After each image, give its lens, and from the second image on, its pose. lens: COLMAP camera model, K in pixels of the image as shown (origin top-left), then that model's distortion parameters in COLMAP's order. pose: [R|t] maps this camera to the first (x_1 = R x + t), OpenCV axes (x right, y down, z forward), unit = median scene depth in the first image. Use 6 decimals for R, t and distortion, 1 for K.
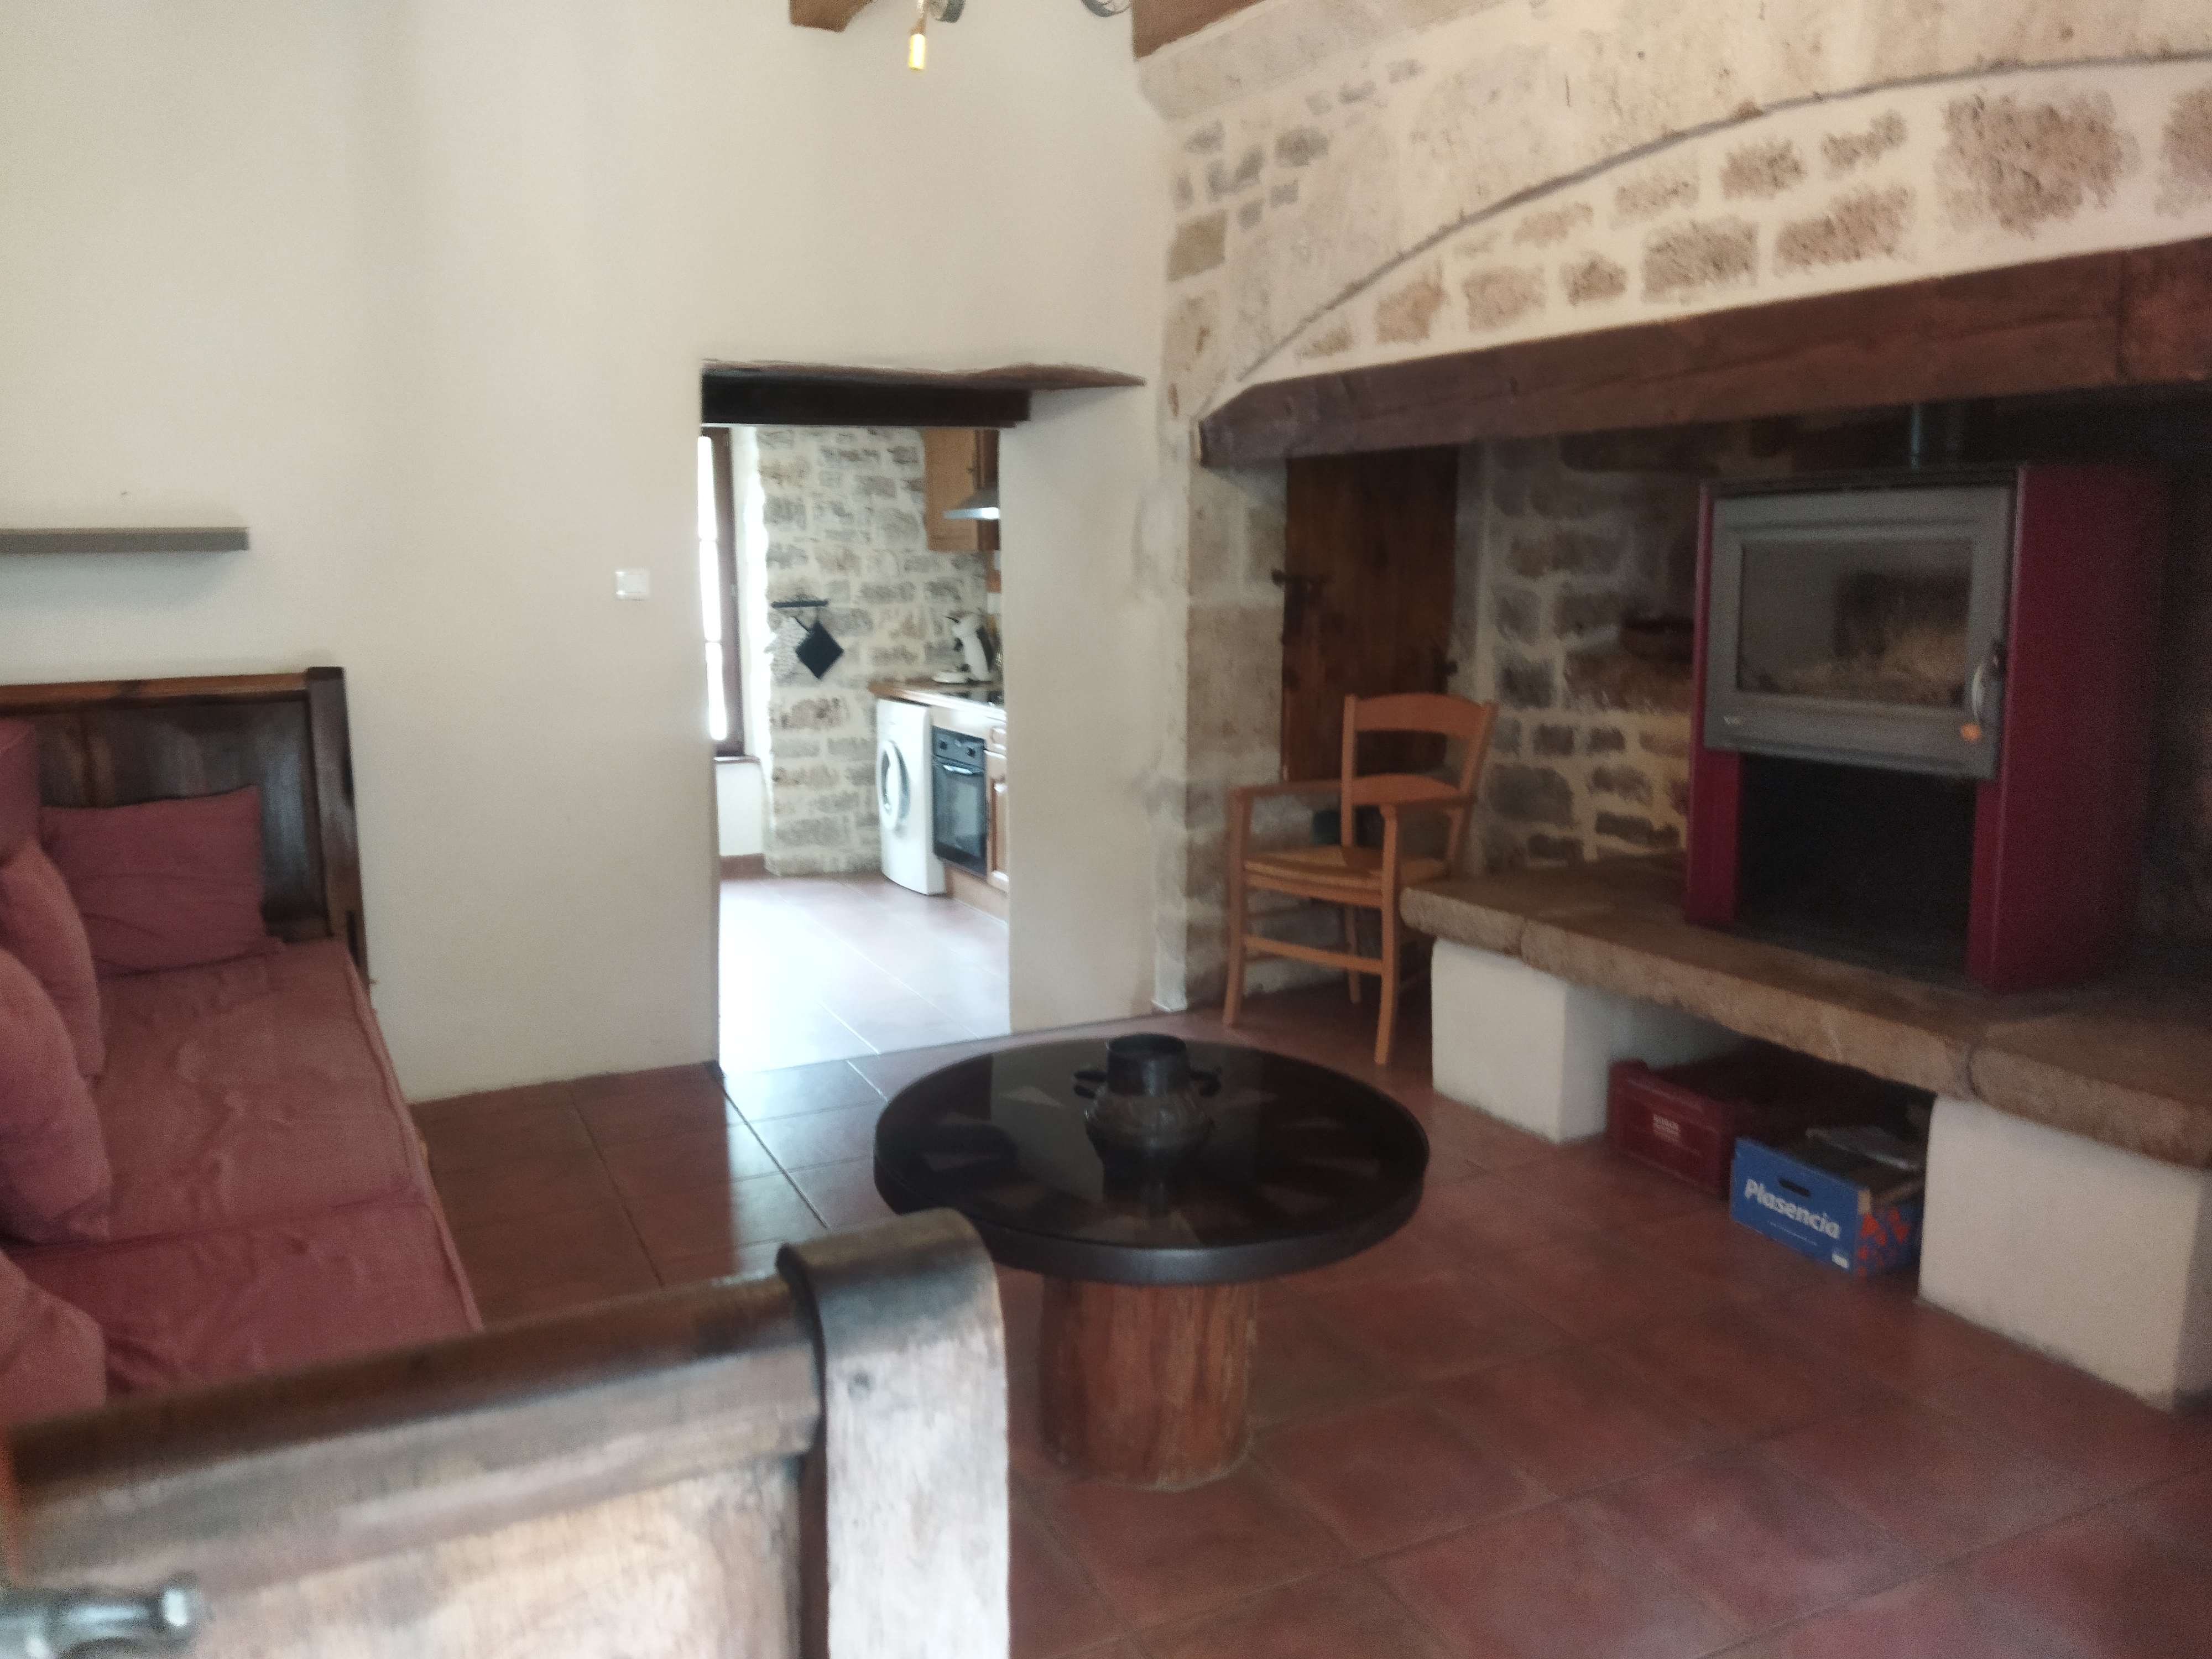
lens RADIAL K [[1648.6, 0, 1094.2], [0, 1648.6, 823.3], [0, 0, 1]] dist [0.081415, -0.102616]
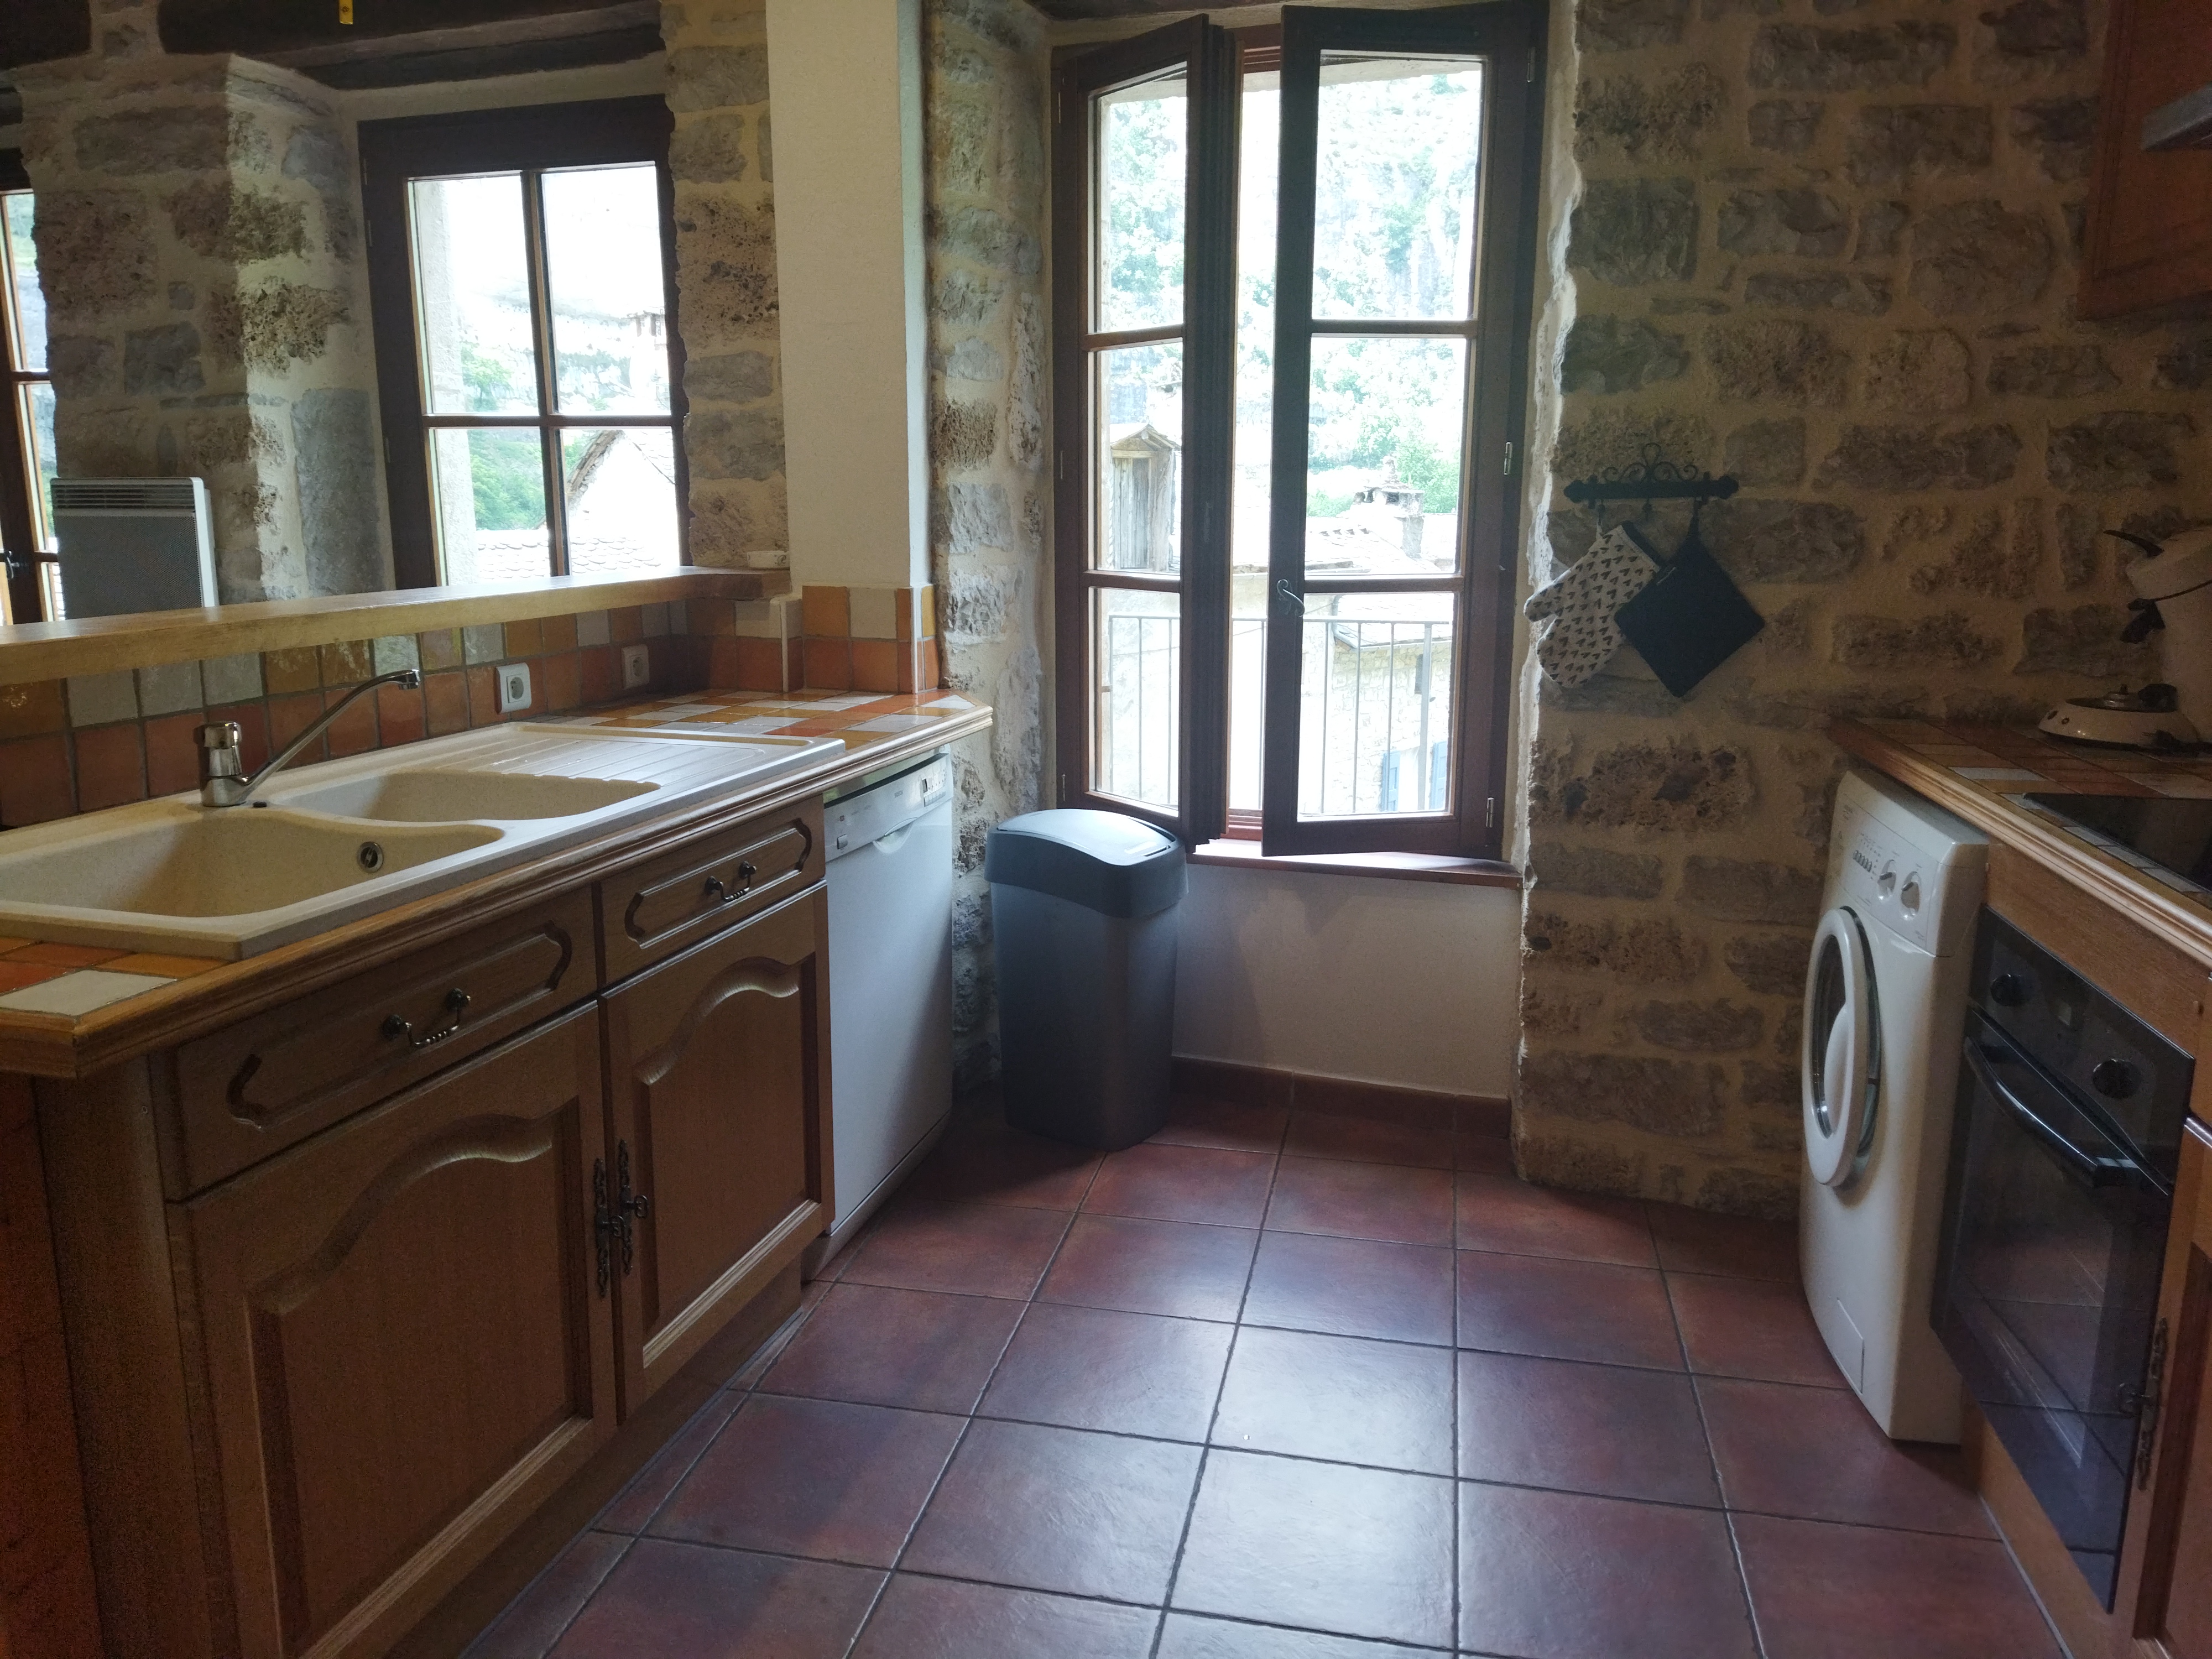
lens RADIAL K [[1648.6, 0, 1107.4], [0, 1648.6, 826.4], [0, 0, 1]] dist [0.081415, -0.102616]
pose [[0.796875, 0.128972, -0.590217, -0.046289], [-0.108595, 0.991614, 0.070066, -0.070233], [0.594304, 0.008260, 0.804198, 0.626472]]
